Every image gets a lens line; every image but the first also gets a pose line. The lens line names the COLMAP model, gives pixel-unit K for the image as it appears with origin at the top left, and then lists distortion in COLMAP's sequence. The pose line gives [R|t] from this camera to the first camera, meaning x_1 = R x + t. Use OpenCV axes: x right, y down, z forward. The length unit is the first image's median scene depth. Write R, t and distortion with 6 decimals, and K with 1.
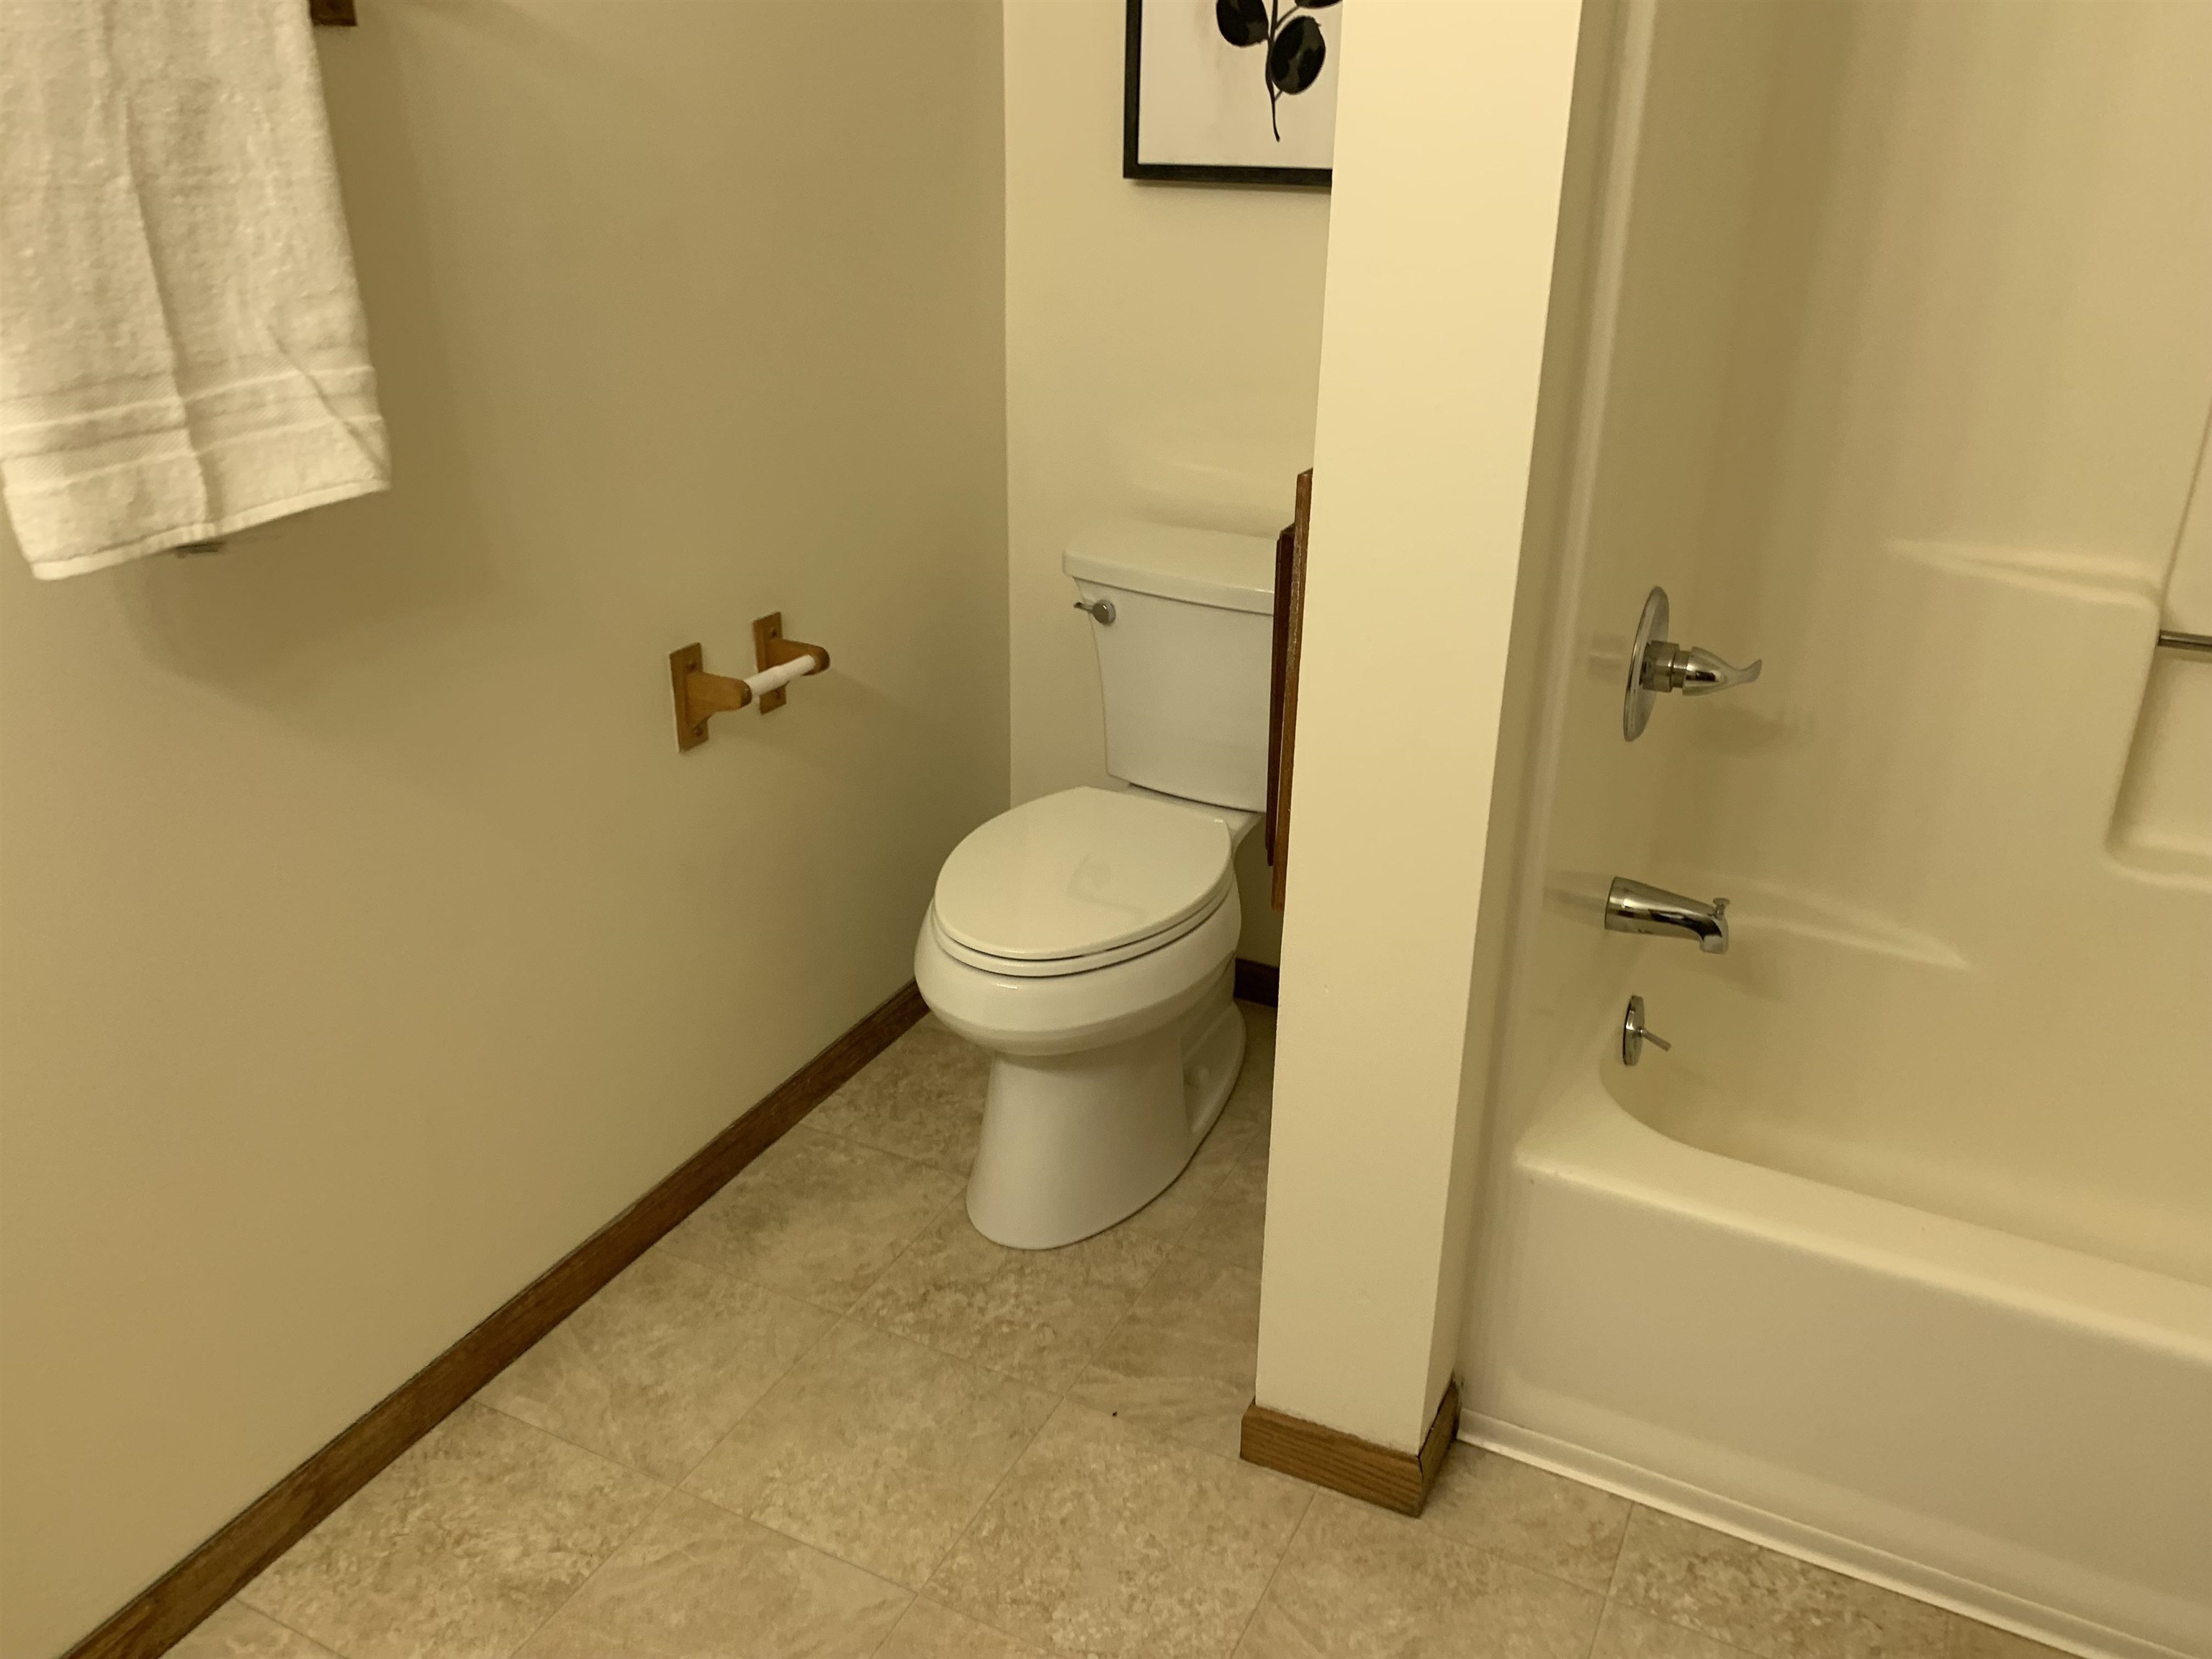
lens RADIAL K [[1690.0, 0, 1106.7], [0, 1690.0, 803.8], [0, 0, 1]] dist [0.005217, 0.001785]
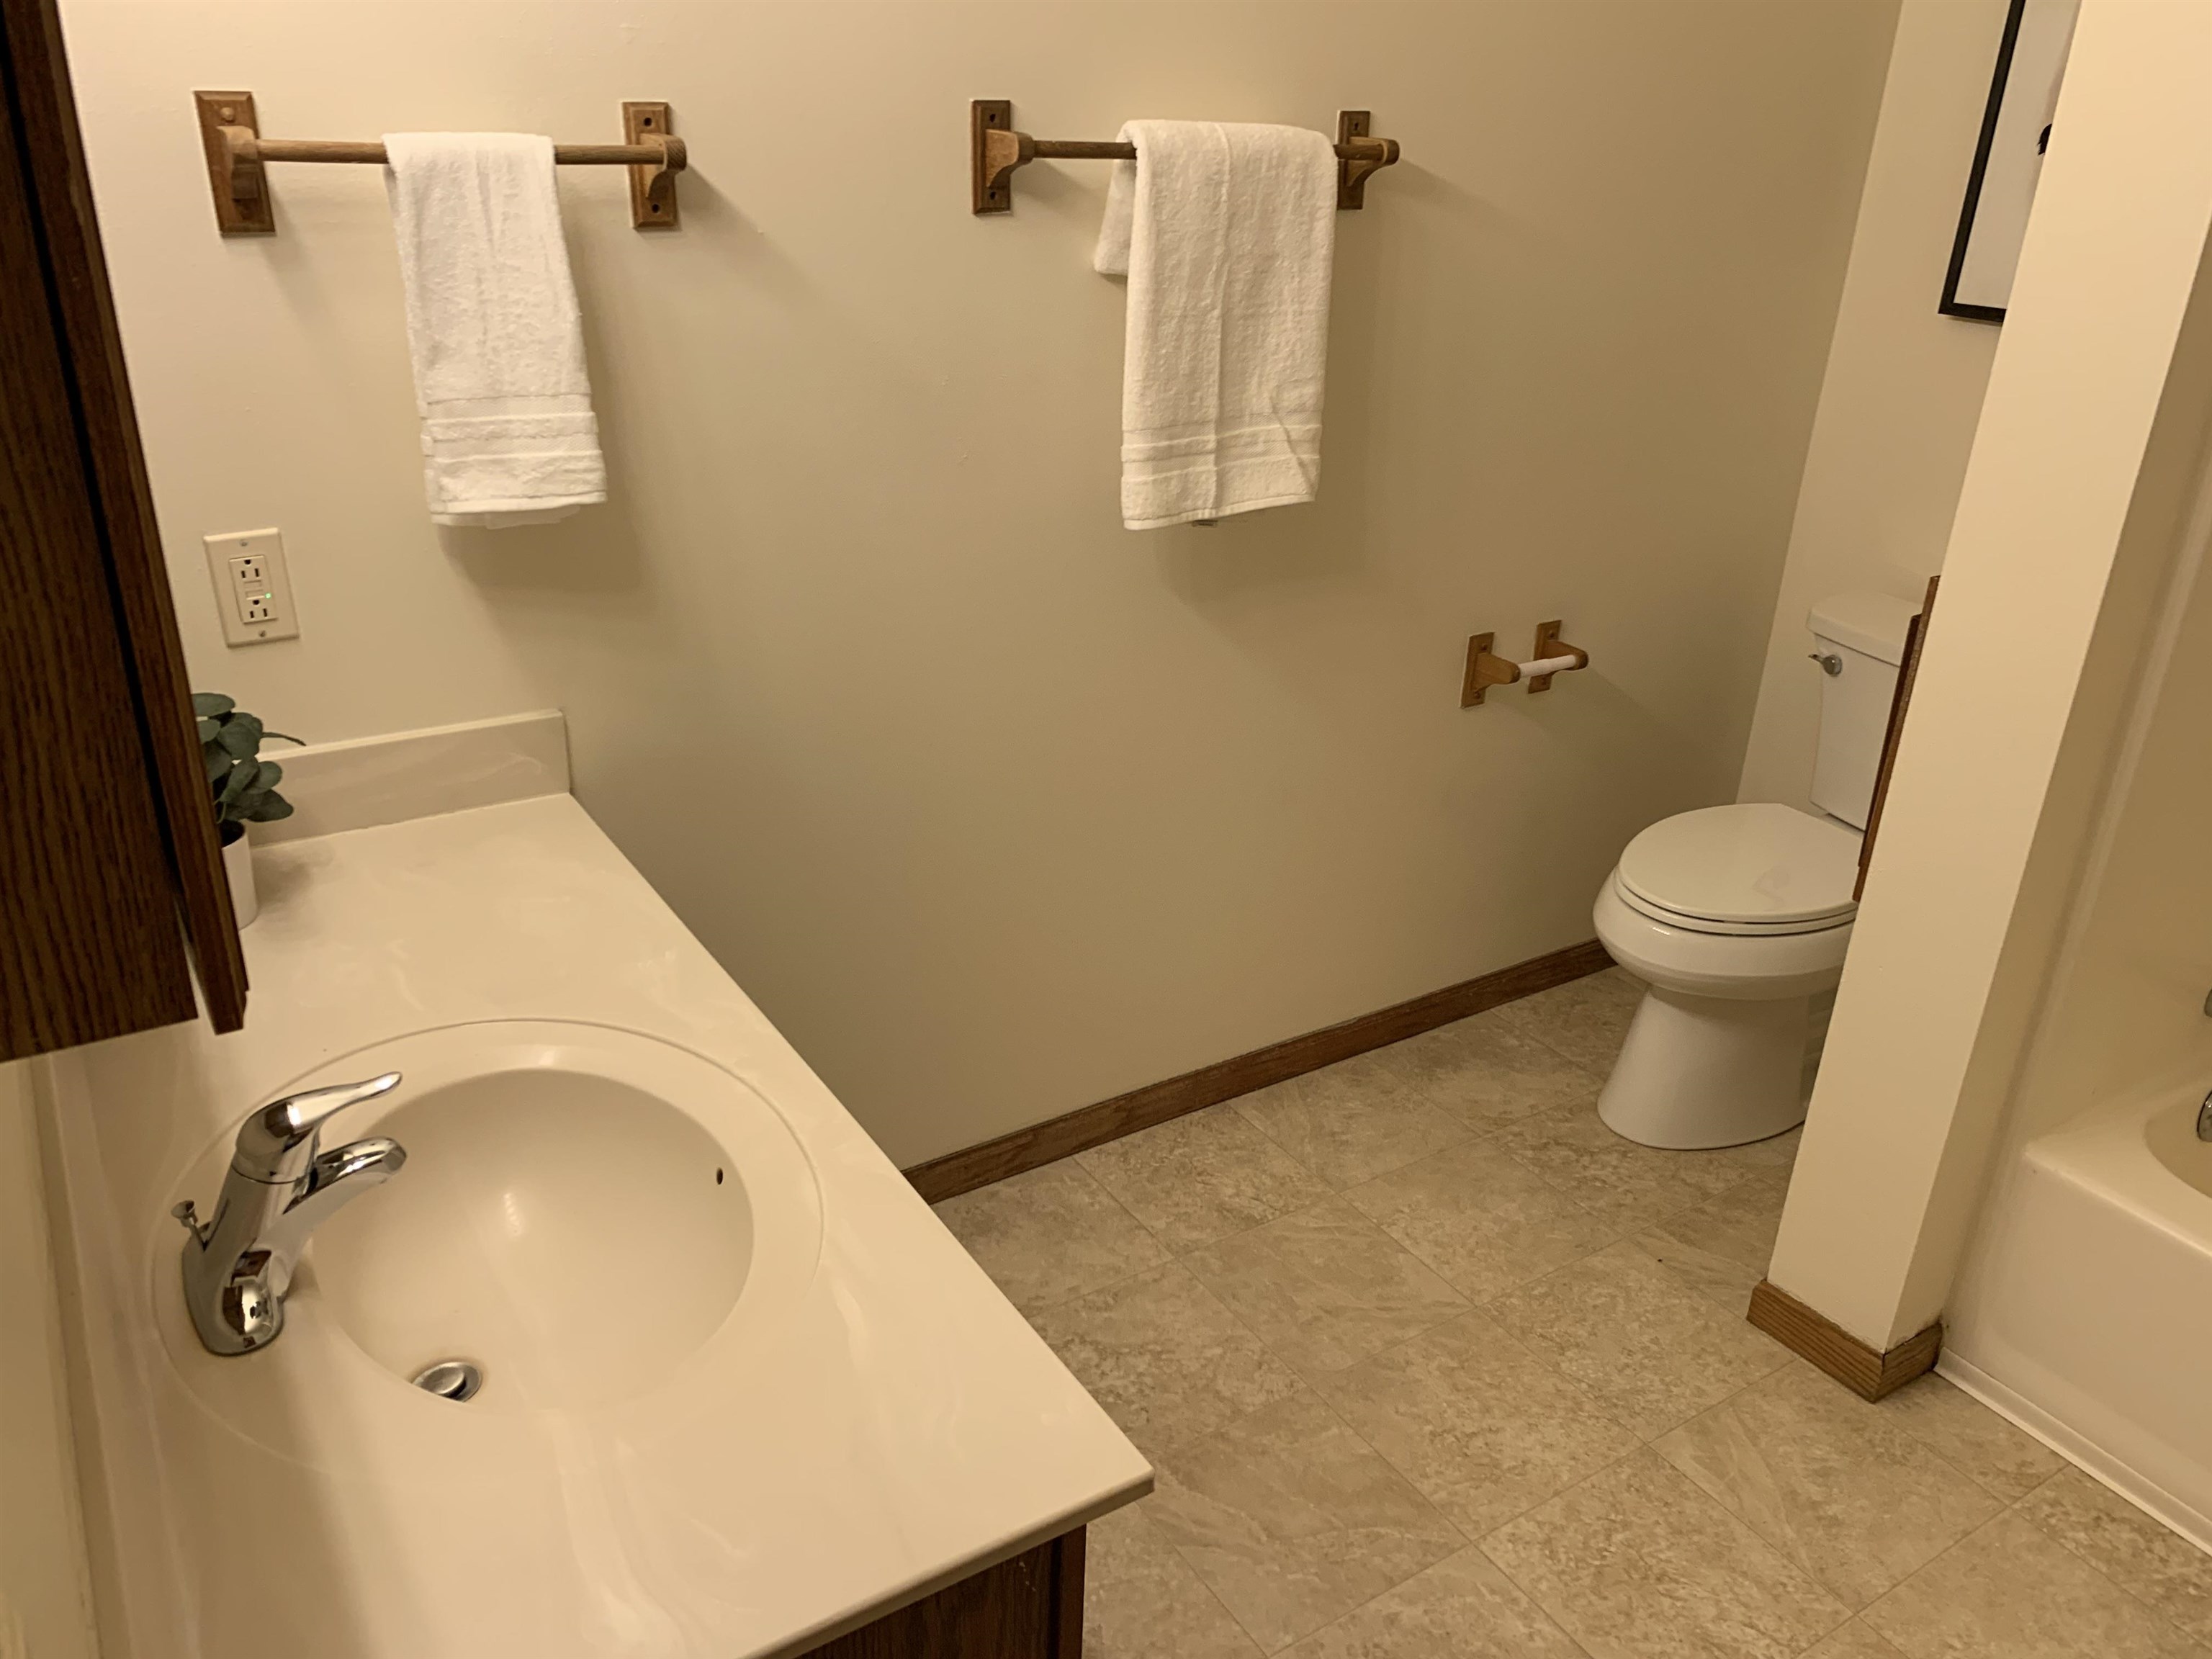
lens RADIAL K [[1671.8, 0, 1106.0], [0, 1671.8, 829.5], [0, 0, 1]] dist [0.008090, -0.015831]
pose [[0.862749, 0.226007, -0.452311, 0.161368], [-0.219271, 0.973286, 0.068080, 0.044407], [0.455614, 0.040443, 0.889258, -0.406024]]
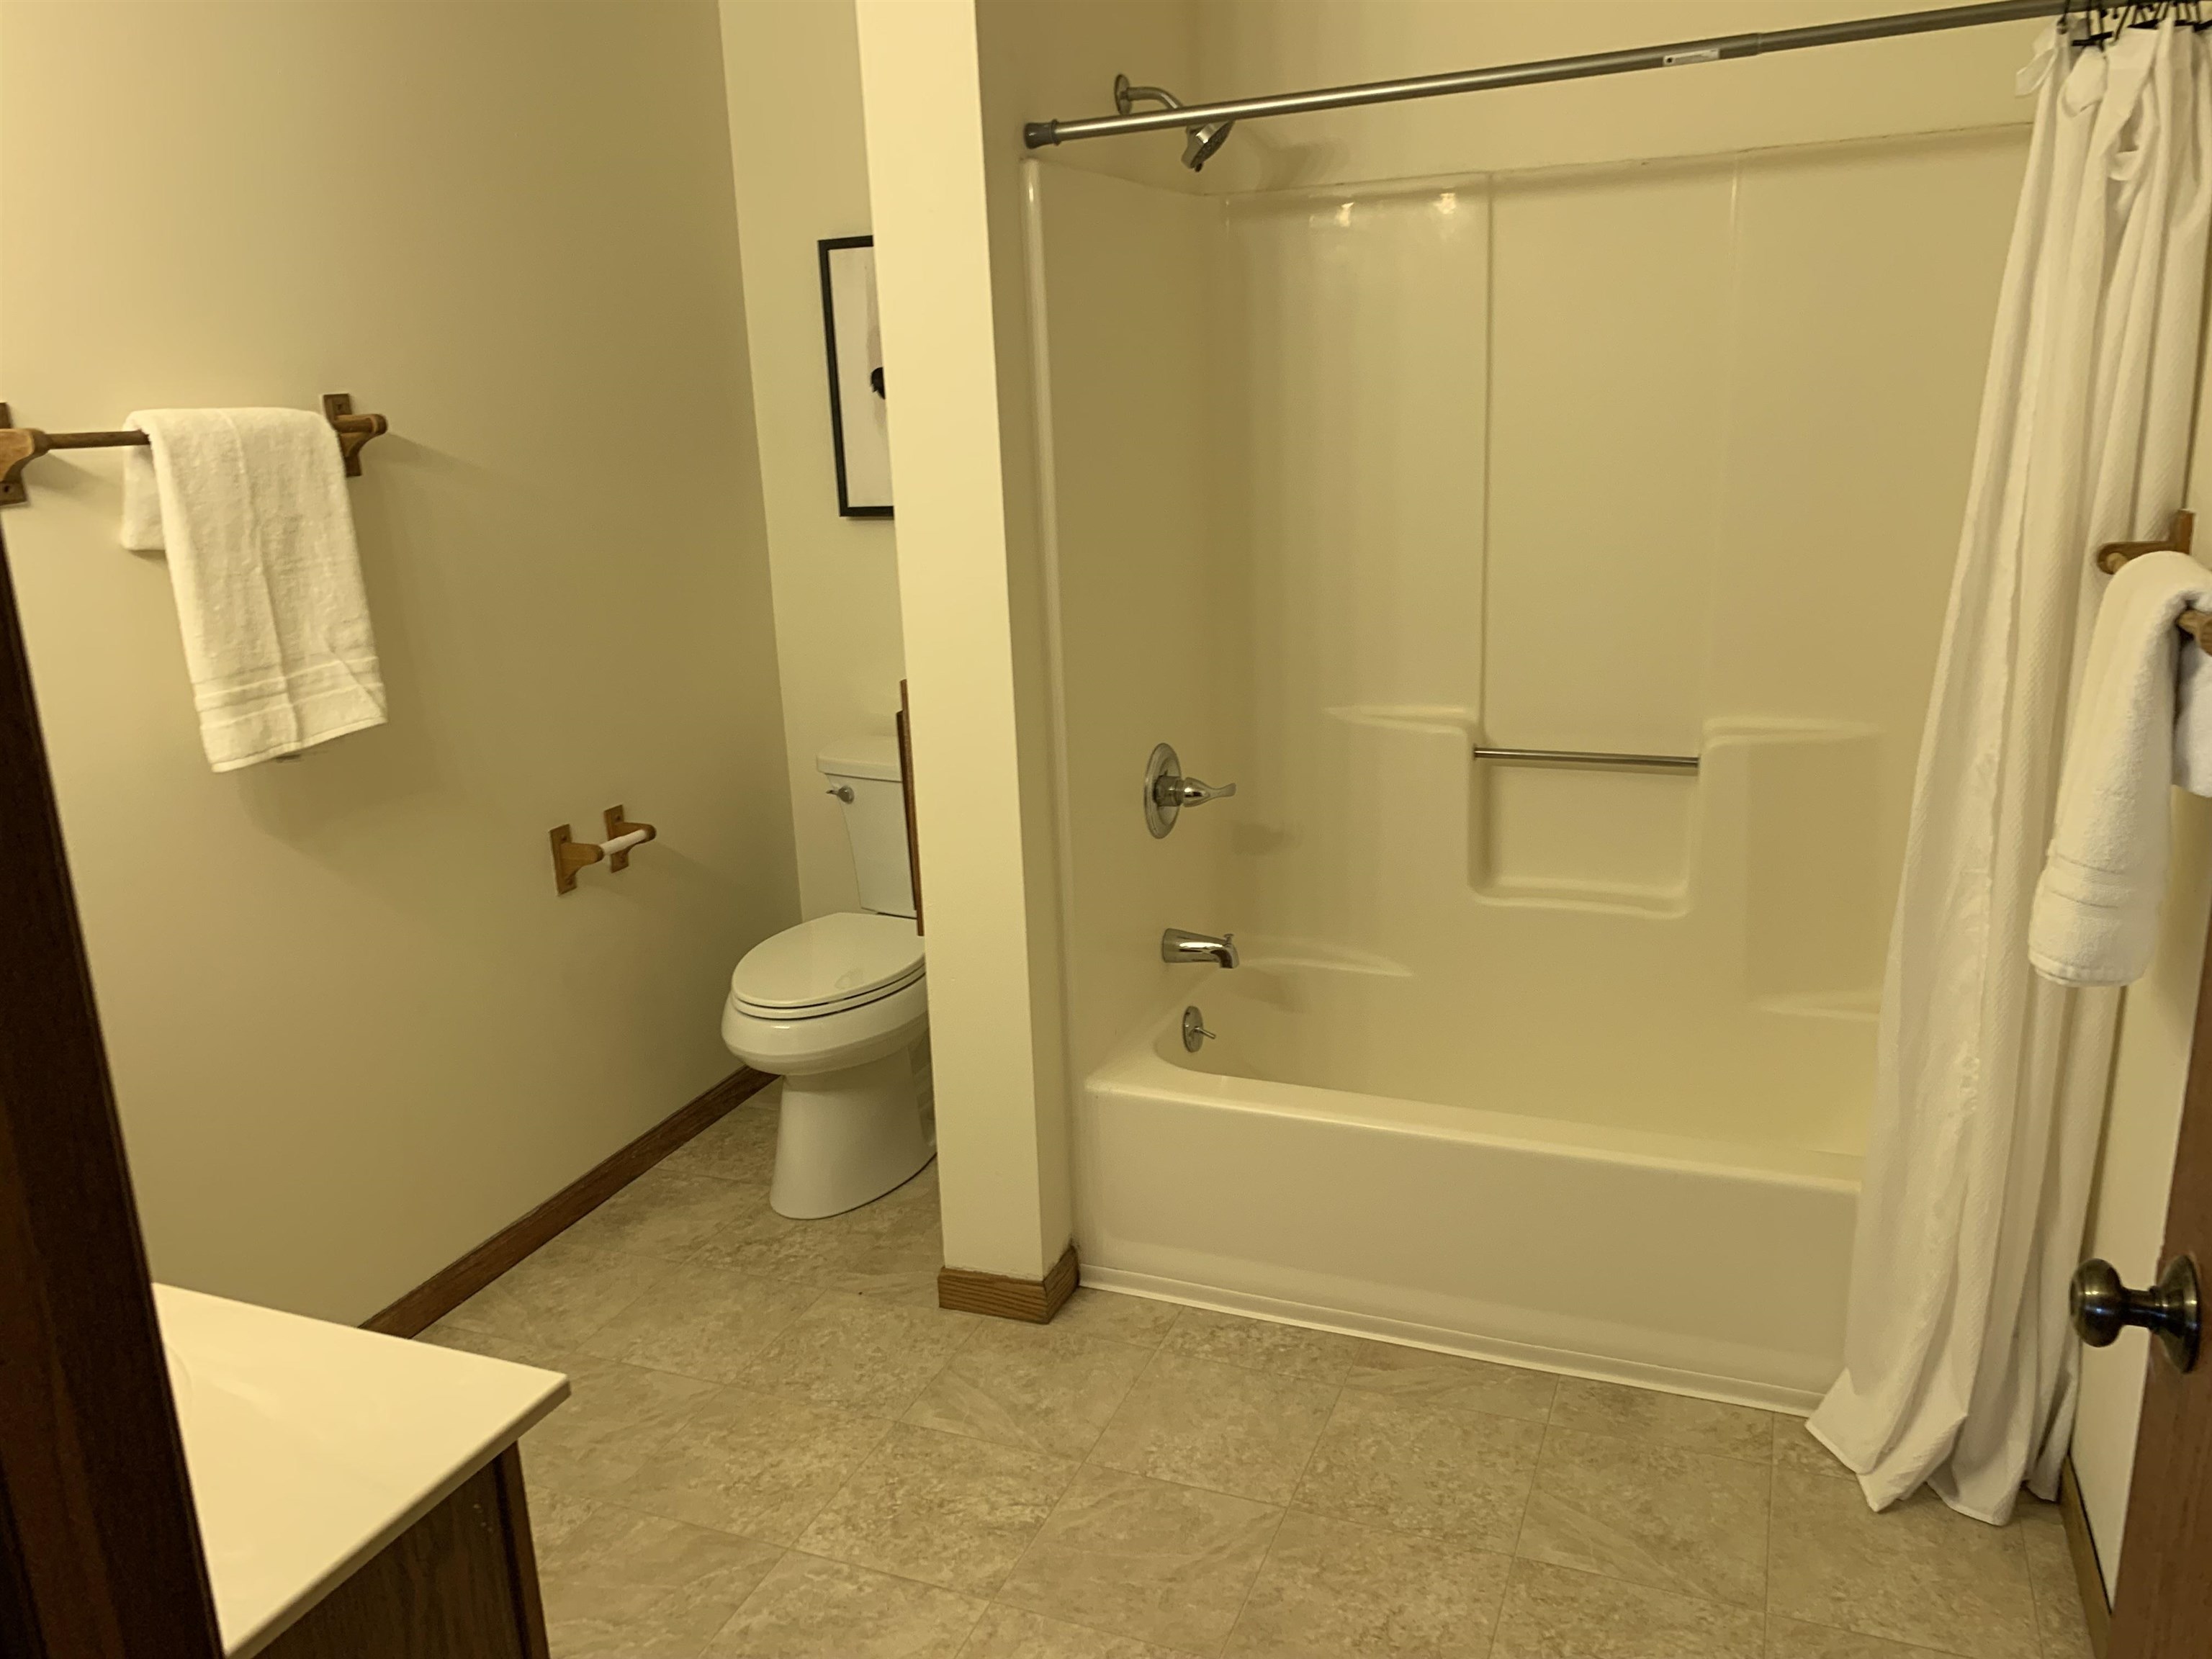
lens RADIAL K [[1652.3, 0, 1077.5], [0, 1652.3, 821.8], [0, 0, 1]] dist [-0.006891, -0.014219]
pose [[0.995608, -0.072004, 0.059828, 0.157315], [0.079975, 0.986379, -0.143740, 0.186633], [-0.048663, 0.147893, 0.987805, -0.613222]]
